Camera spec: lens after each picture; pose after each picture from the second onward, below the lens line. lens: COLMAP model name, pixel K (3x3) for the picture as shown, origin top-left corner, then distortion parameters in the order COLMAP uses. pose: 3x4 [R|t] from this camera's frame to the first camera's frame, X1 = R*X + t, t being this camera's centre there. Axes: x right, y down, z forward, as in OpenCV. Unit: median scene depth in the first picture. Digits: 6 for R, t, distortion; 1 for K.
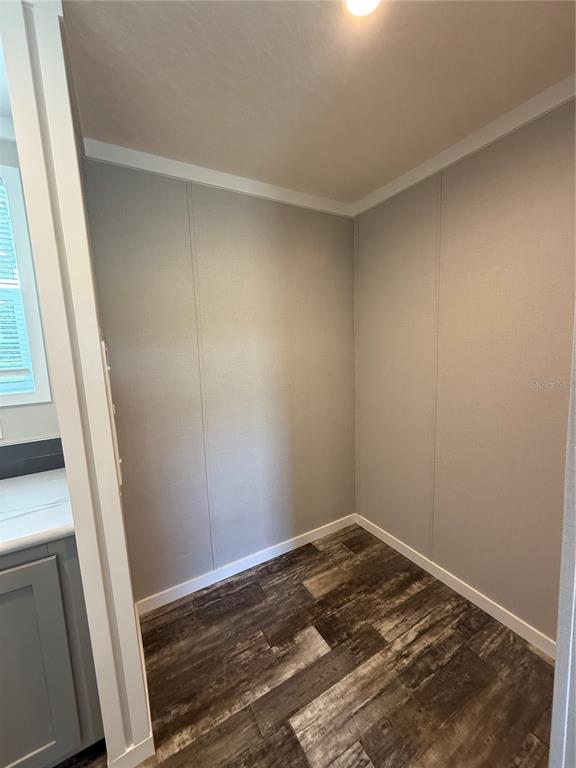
lens RADIAL K [[304.2, 0, 289.1], [0, 304.2, 385.4], [0, 0, 1]] dist [-0.001111, 0.000184]
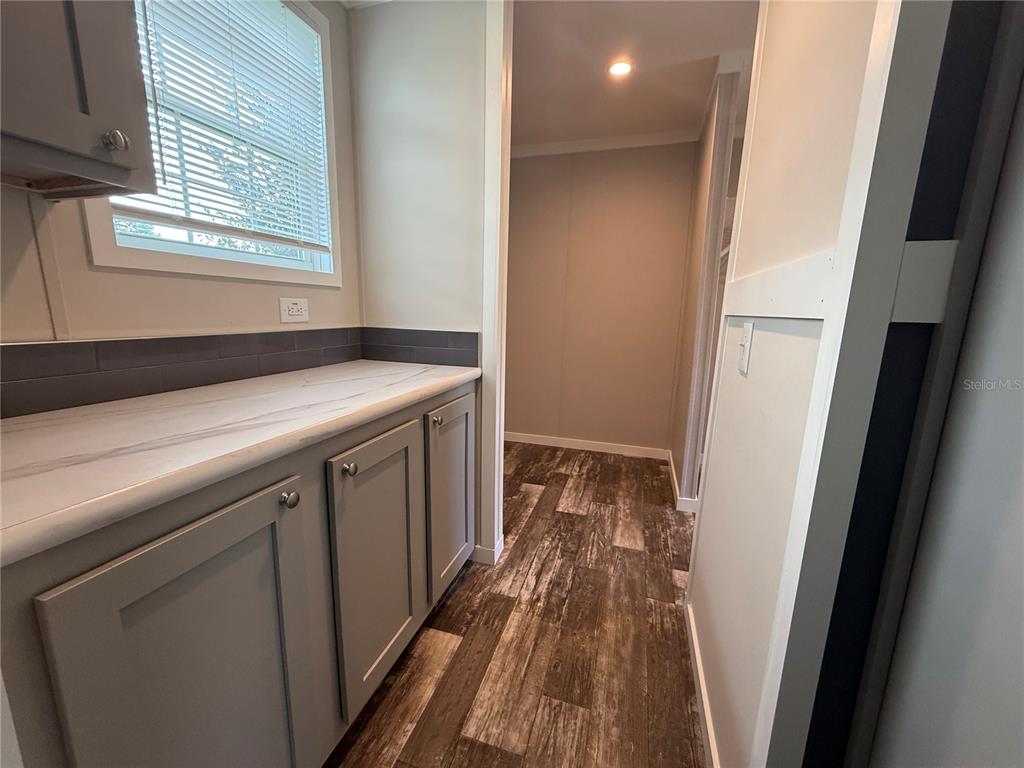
lens RADIAL K [[405.6, 0, 511.4], [0, 405.6, 384.9], [0, 0, 1]] dist [-0.001111, 0.000184]
pose [[0.736130, -0.065710, 0.673643, -1.001312], [0.036721, 0.997688, 0.057192, 0.162897], [-0.675844, -0.017364, 0.736841, 0.443638]]
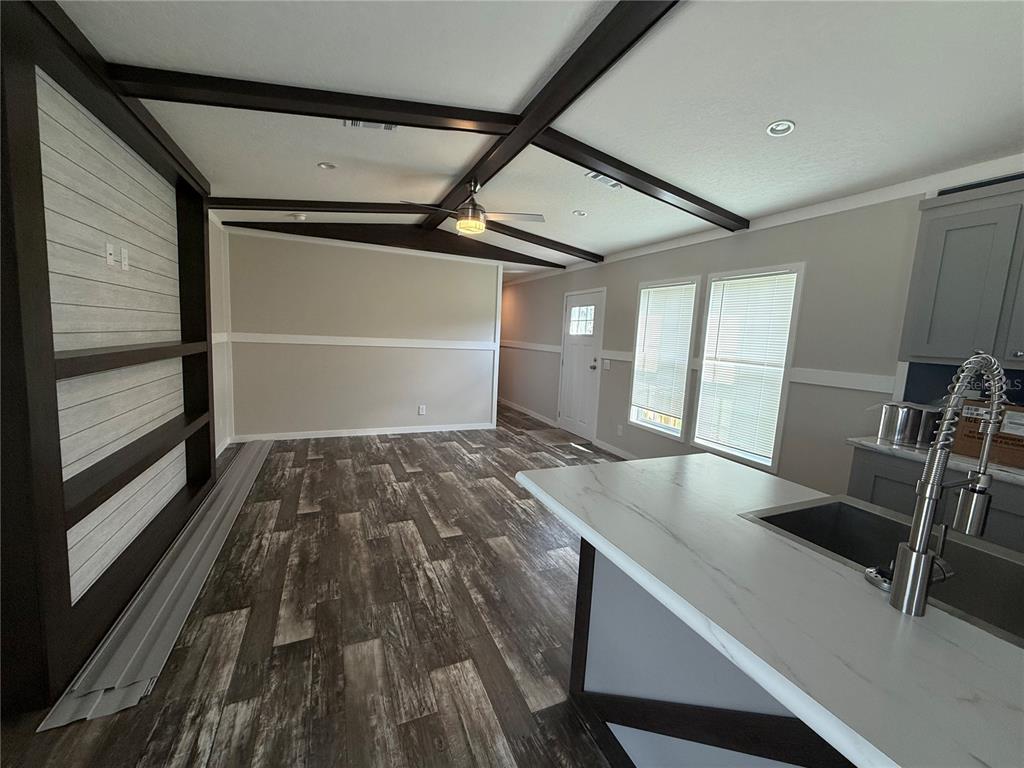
lens RADIAL K [[405.6, 0, 511.7], [0, 405.6, 390.8], [0, 0, 1]] dist [-0.001111, 0.000184]
pose [[-0.113137, 0.172013, -0.978576, 0.984548], [-0.177187, 0.965619, 0.190221, -0.191725], [0.977653, 0.194912, -0.078768, 1.461596]]
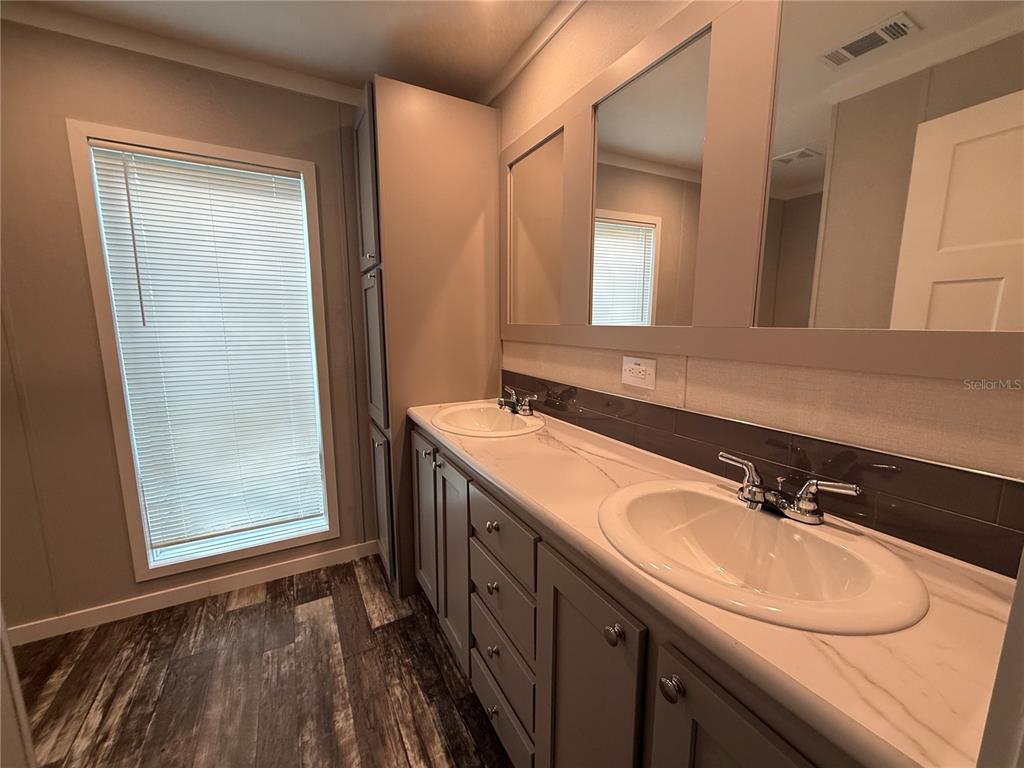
lens RADIAL K [[405.6, 0, 507.3], [0, 405.6, 385.1], [0, 0, 1]] dist [-0.001111, 0.000184]
pose [[0.031892, -0.108267, 0.993610, -0.903862], [0.129602, 0.986171, 0.103296, 0.010566], [-0.991053, 0.125479, 0.045482, 0.929019]]
